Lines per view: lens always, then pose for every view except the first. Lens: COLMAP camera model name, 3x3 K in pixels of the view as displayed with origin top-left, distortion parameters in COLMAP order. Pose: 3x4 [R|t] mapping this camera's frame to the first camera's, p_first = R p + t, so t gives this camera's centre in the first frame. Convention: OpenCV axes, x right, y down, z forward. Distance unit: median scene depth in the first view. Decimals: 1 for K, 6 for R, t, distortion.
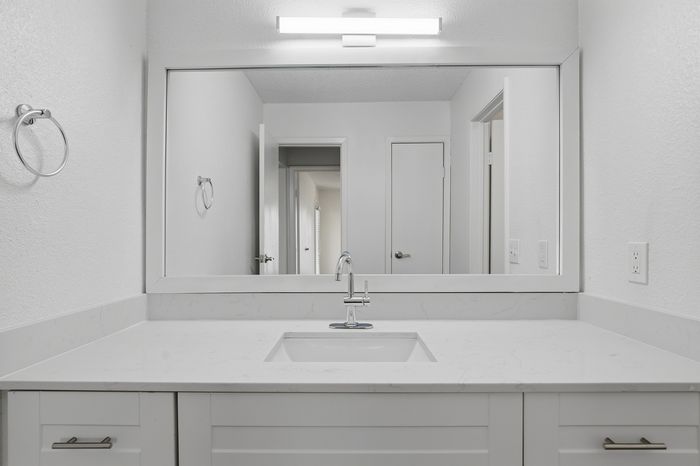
lens RADIAL K [[375.7, 0, 350.0], [0, 375.7, 233.0], [0, 0, 1]] dist [-0.000962, -0.000522]
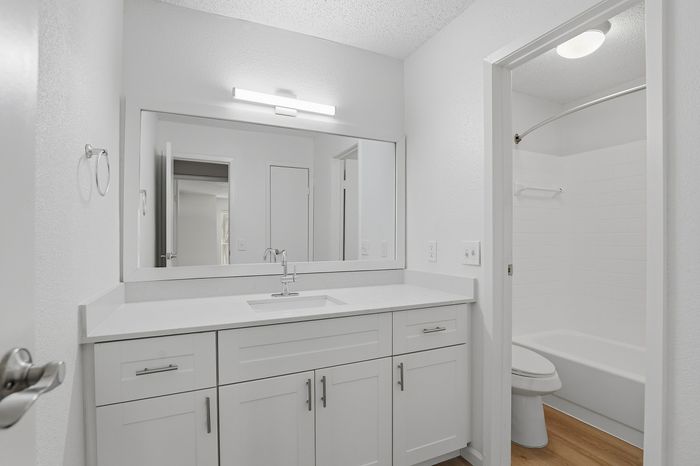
lens RADIAL K [[322.6, 0, 340.4], [0, 322.6, 236.5], [0, 0, 1]] dist [0.001298, 0.000139]
pose [[0.915214, 0.002798, 0.402959, -0.307853], [-0.005655, 0.999967, 0.005899, -0.007004], [-0.402929, -0.007677, 0.915199, -0.310050]]
